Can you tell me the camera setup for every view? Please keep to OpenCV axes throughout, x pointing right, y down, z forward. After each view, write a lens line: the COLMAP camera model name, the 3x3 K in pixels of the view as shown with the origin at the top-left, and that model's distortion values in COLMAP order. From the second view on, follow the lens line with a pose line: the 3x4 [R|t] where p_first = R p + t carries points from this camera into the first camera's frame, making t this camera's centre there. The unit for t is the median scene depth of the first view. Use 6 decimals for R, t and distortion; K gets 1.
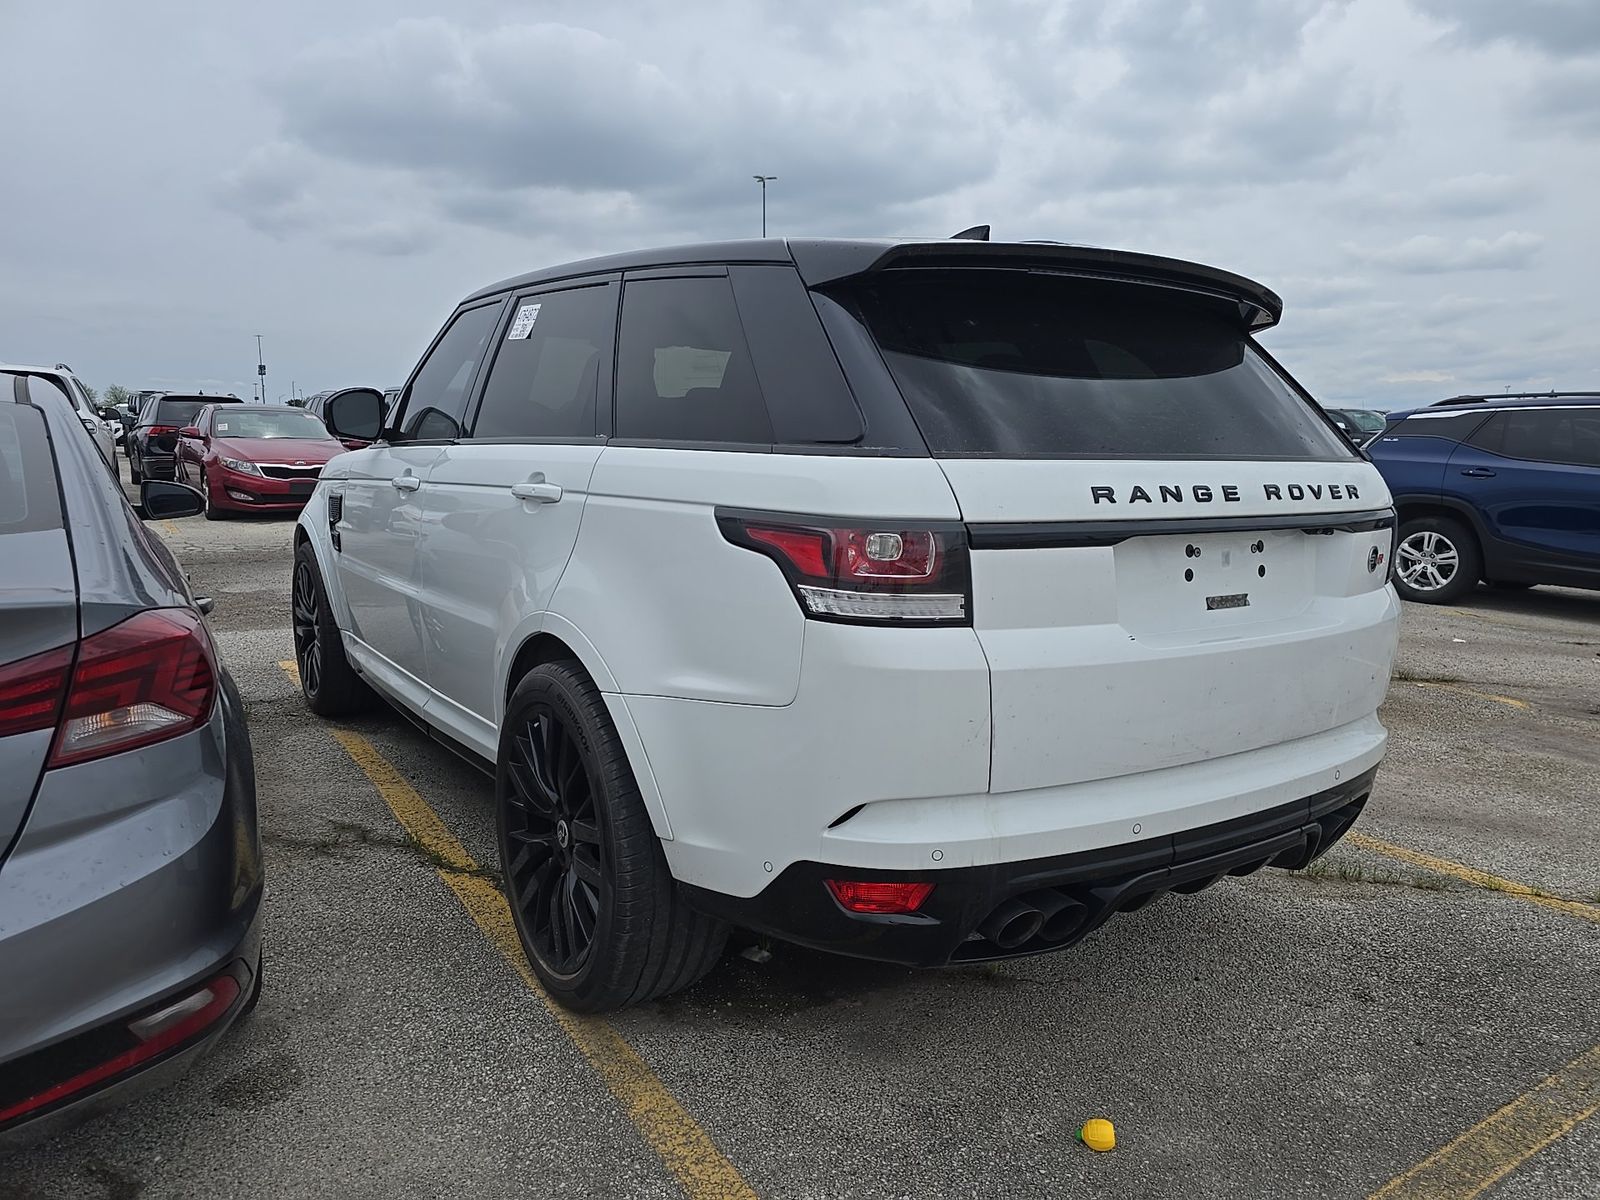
lens RADIAL K [[1074.5, 0, 800.0], [0, 1074.5, 600.0], [0, 0, 1]] dist [0.063701, -0.054787]
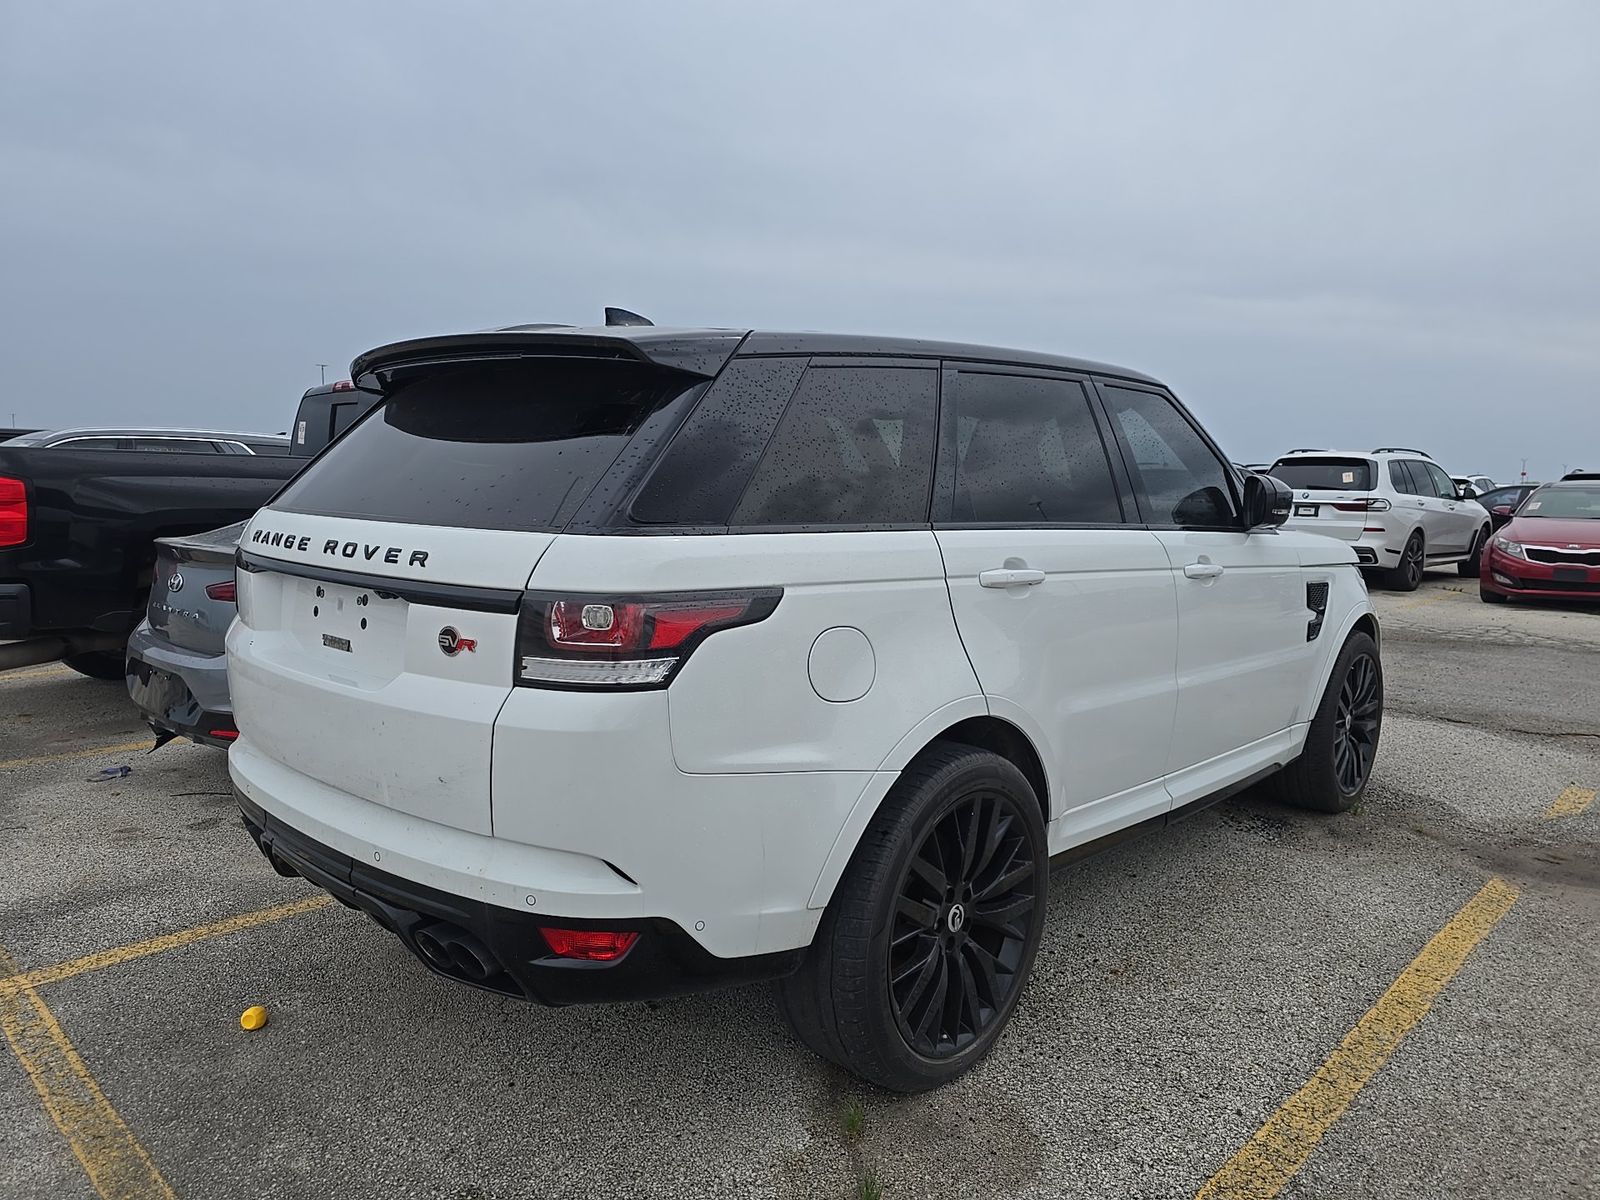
lens RADIAL K [[1074.5, 0, 800.0], [0, 1074.5, 600.0], [0, 0, 1]] dist [0.063701, -0.054787]
pose [[0.230590, 0.088091, -0.969055, 1.635855], [-0.160308, 0.985725, 0.051460, -0.181932], [0.959755, 0.143481, 0.241420, 1.220395]]
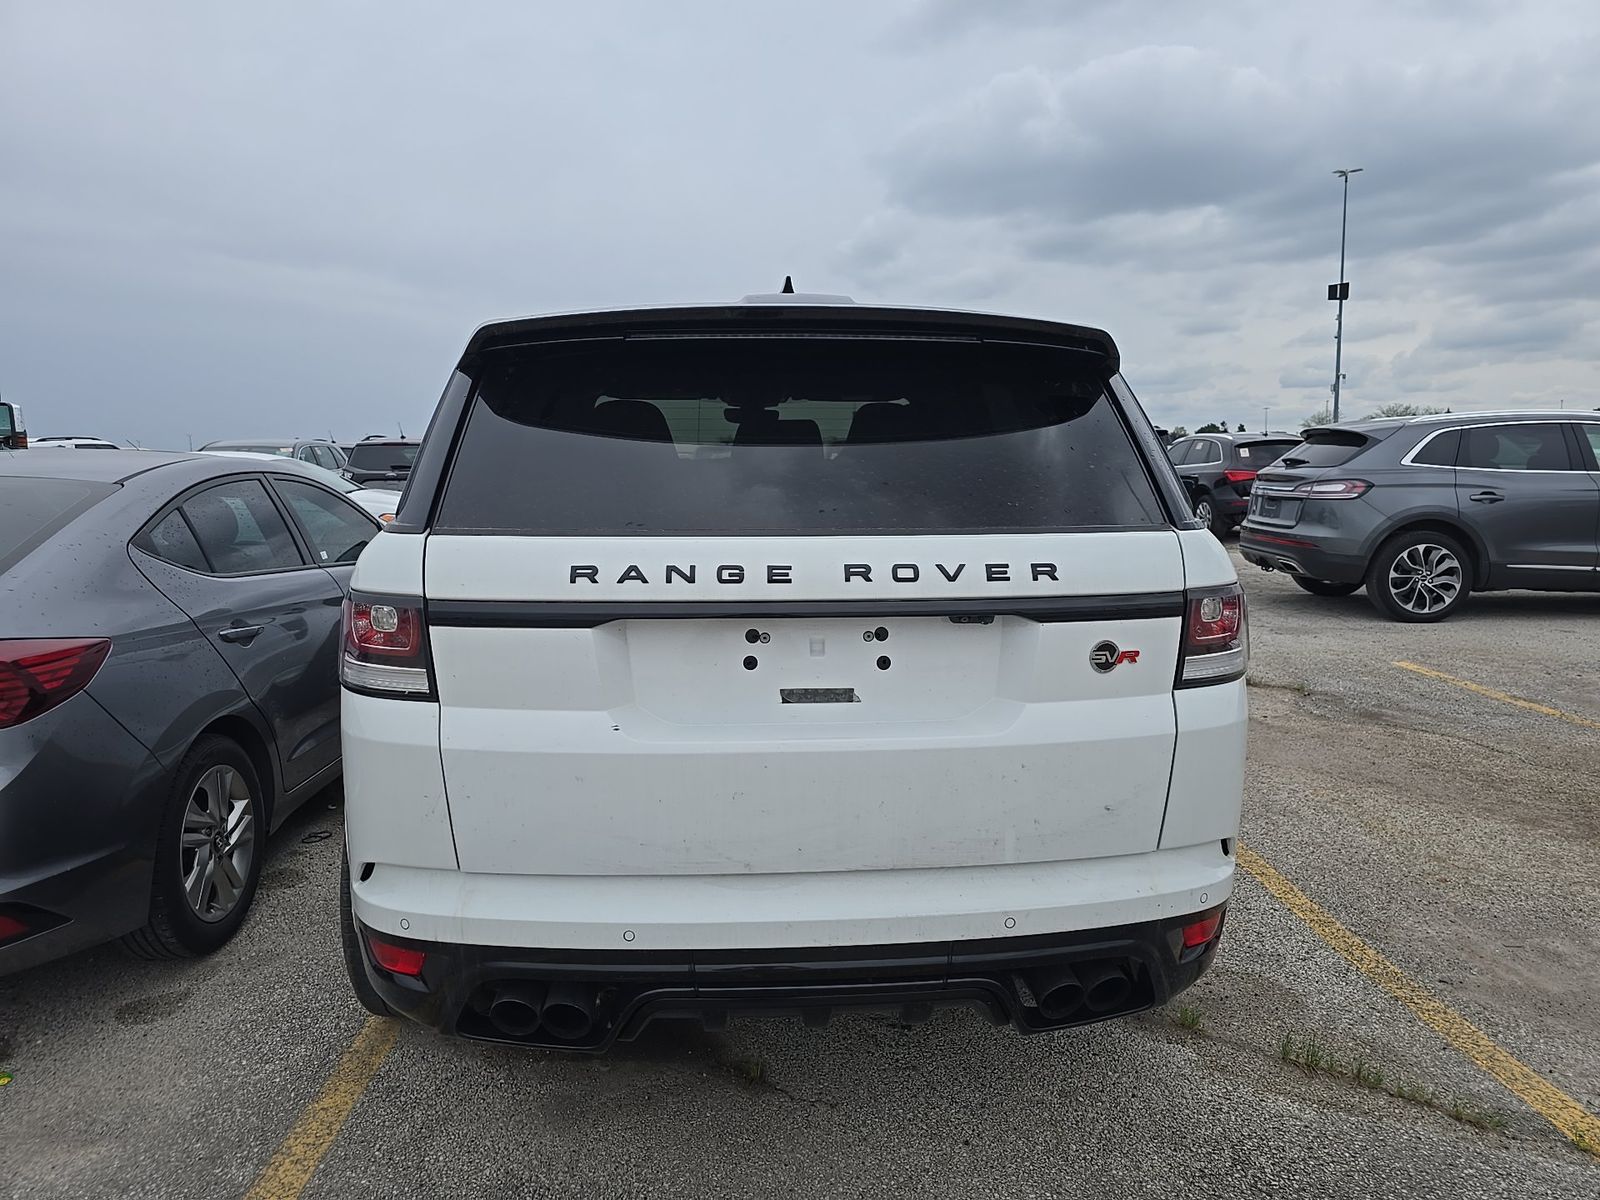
lens RADIAL K [[1074.5, 0, 800.0], [0, 1074.5, 600.0], [0, 0, 1]] dist [0.063701, -0.054787]
pose [[0.871409, 0.039006, -0.489005, 0.828038], [-0.051287, 0.998615, -0.011737, -0.066725], [0.487870, 0.035307, 0.872202, 0.242743]]
